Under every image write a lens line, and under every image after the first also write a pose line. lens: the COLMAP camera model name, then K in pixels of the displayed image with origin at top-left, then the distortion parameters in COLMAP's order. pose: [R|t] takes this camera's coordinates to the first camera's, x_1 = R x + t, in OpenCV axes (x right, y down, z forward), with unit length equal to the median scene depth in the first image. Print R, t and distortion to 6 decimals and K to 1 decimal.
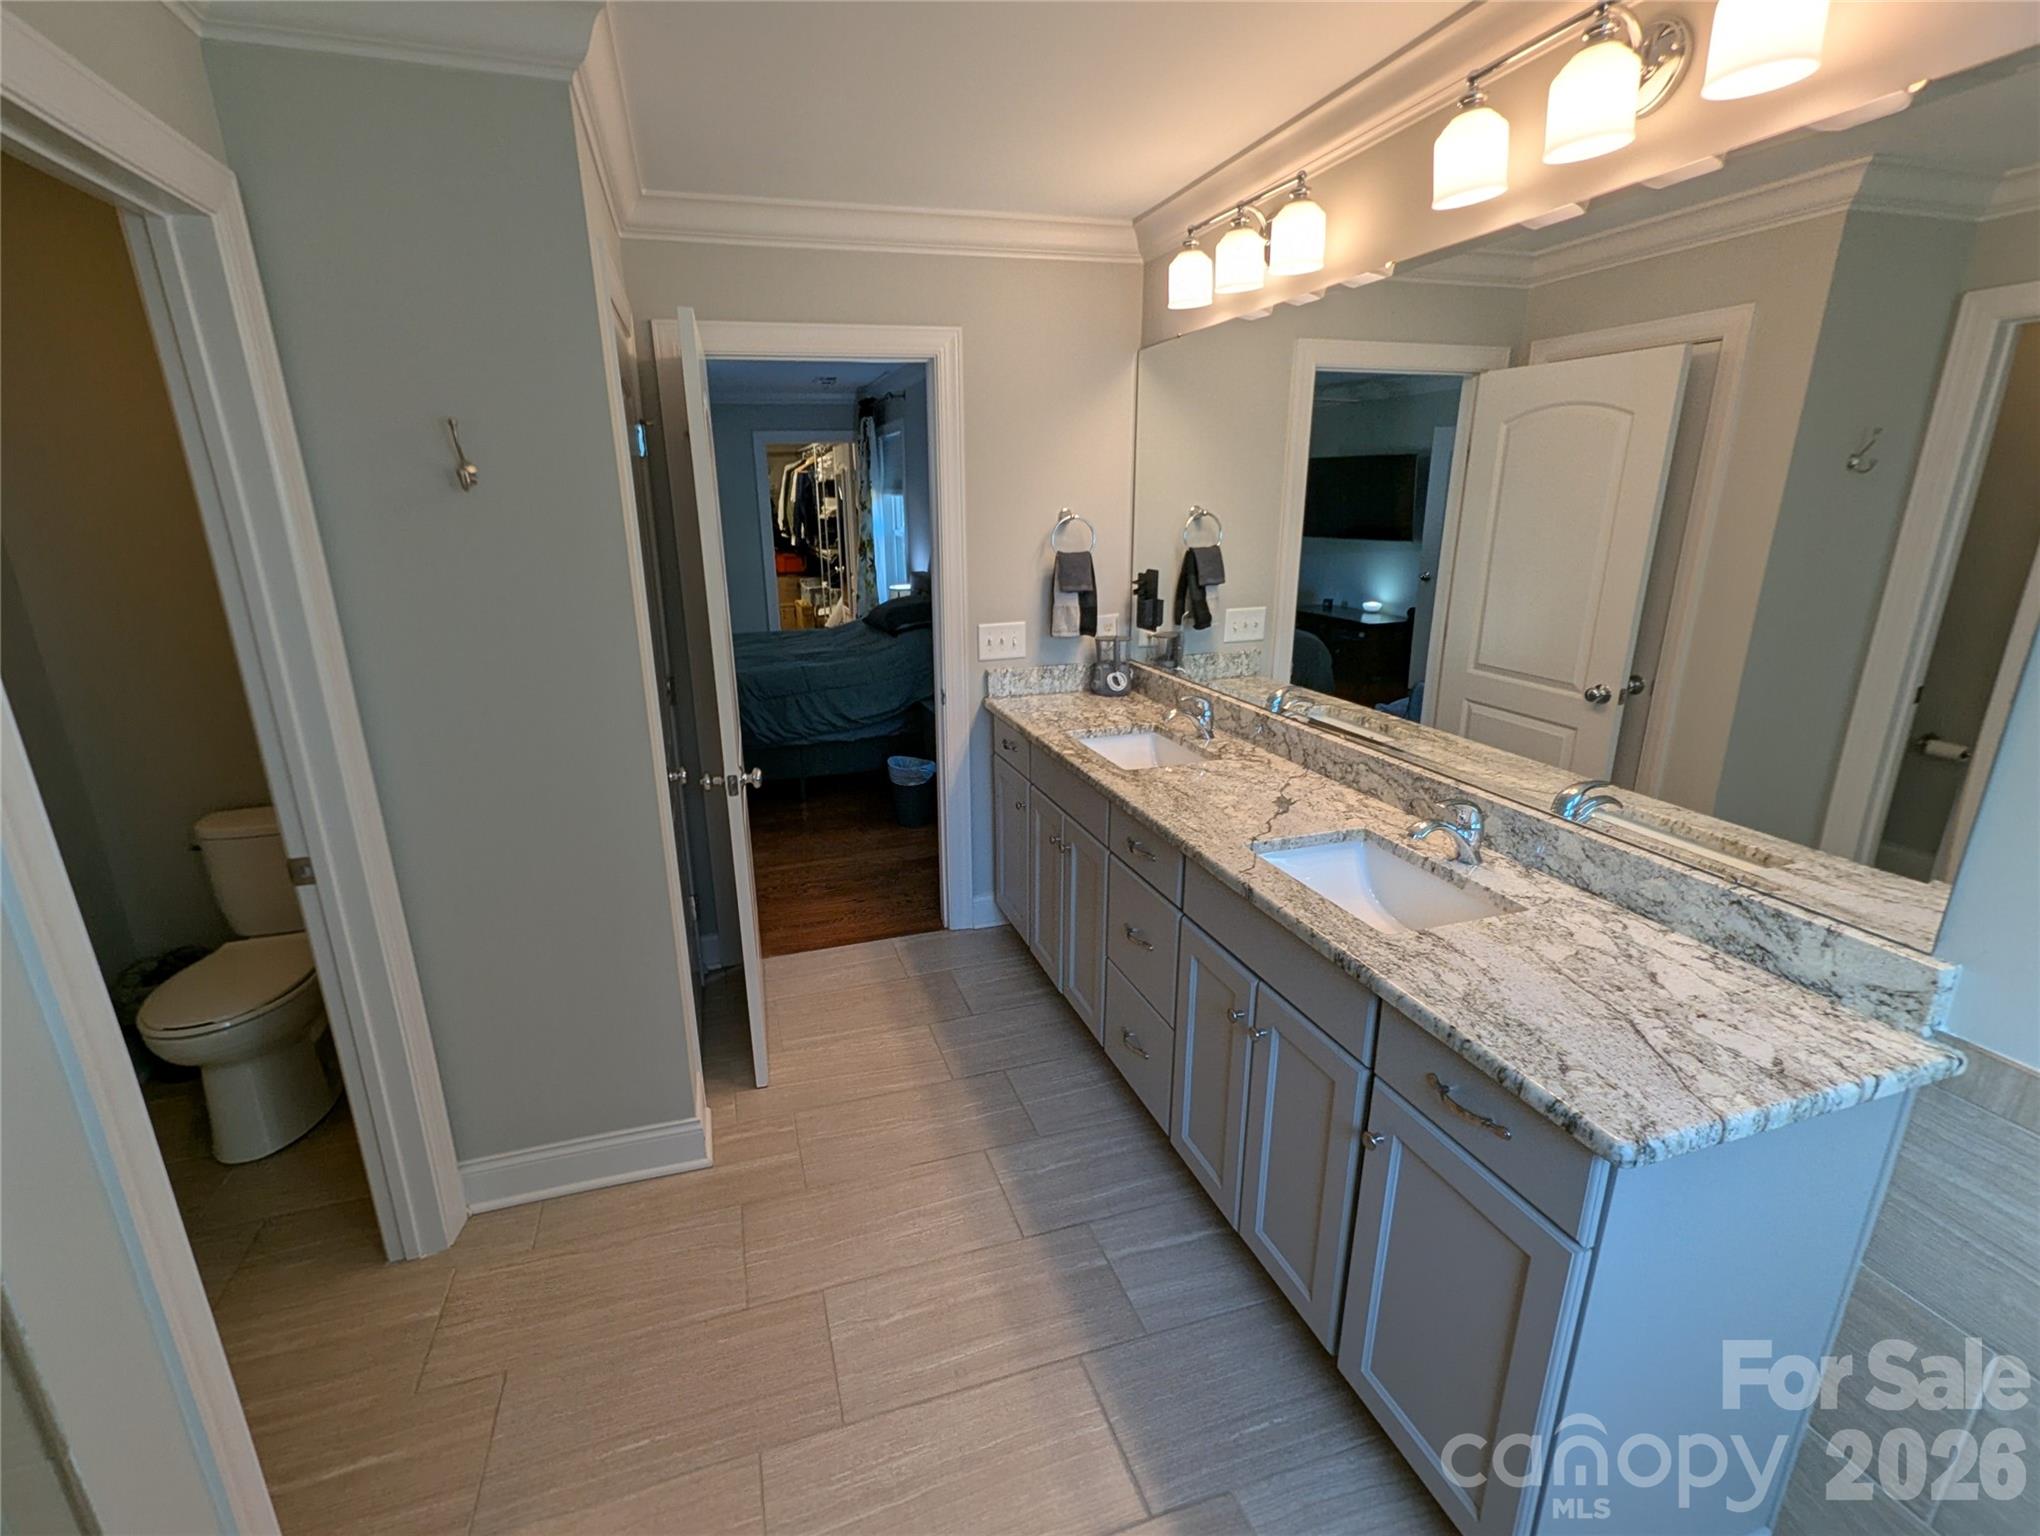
lens RADIAL K [[944.2, 0, 1012.6], [0, 944.2, 779.0], [0, 0, 1]] dist [0.005593, 0.001819]
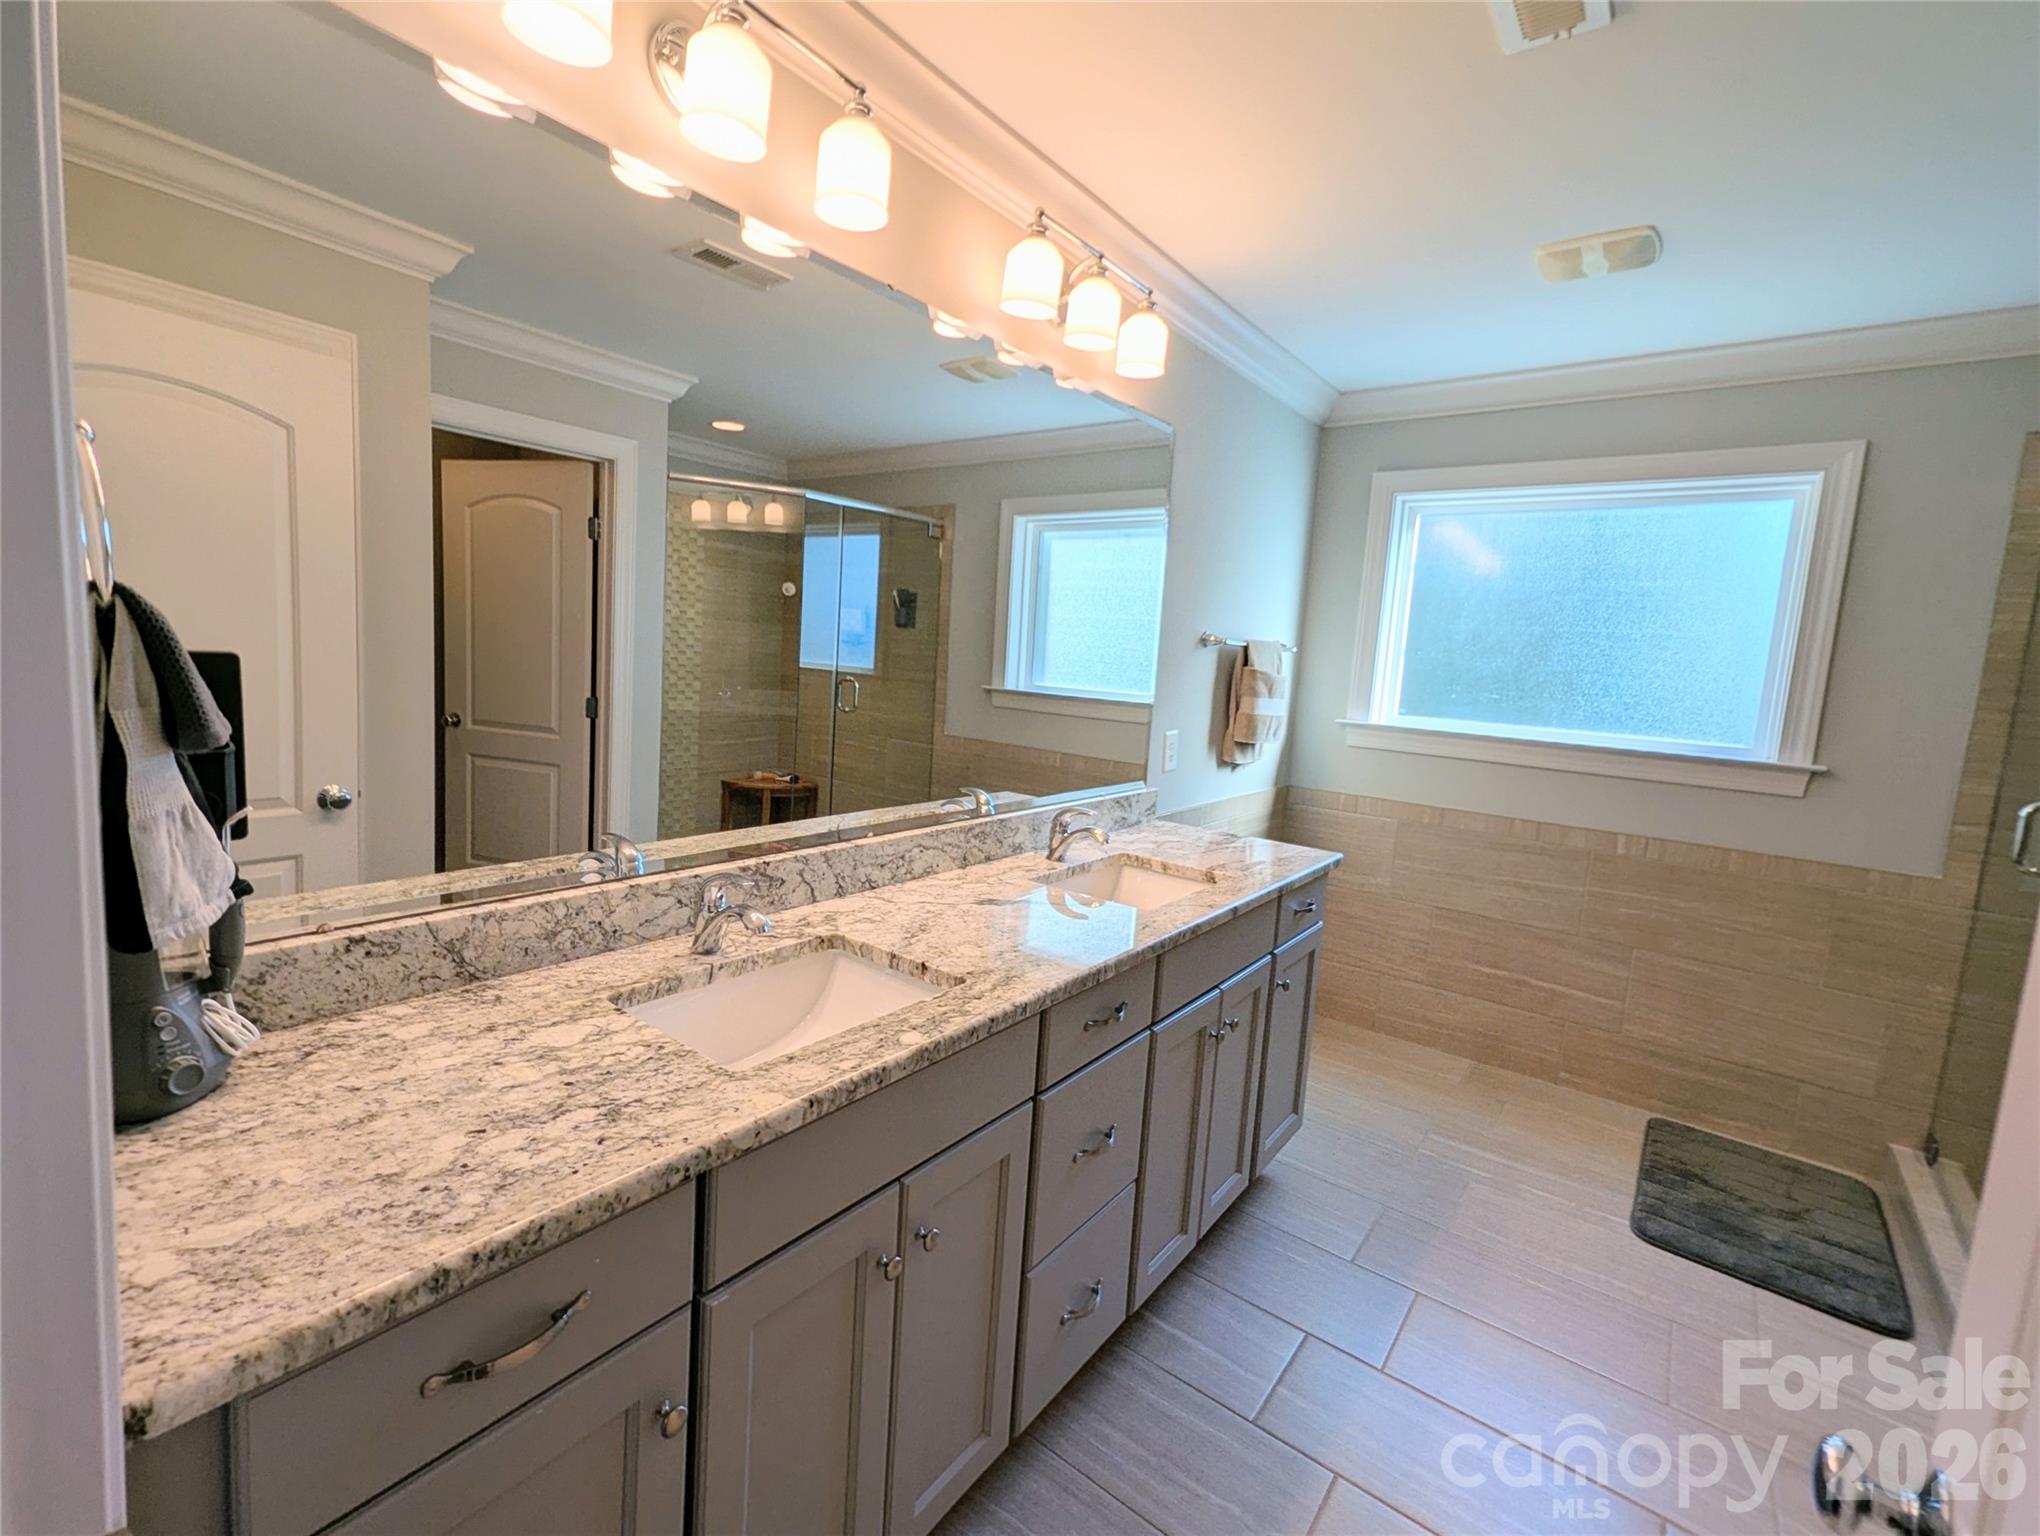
lens RADIAL K [[885.0, 0, 1016.0], [0, 885.0, 758.3], [0, 0, 1]] dist [-0.003839, -0.000161]
pose [[-0.563032, -0.125803, 0.816804, -0.314185], [0.188813, 0.942625, 0.275333, -0.276790], [-0.804577, 0.309244, -0.506975, 1.203410]]
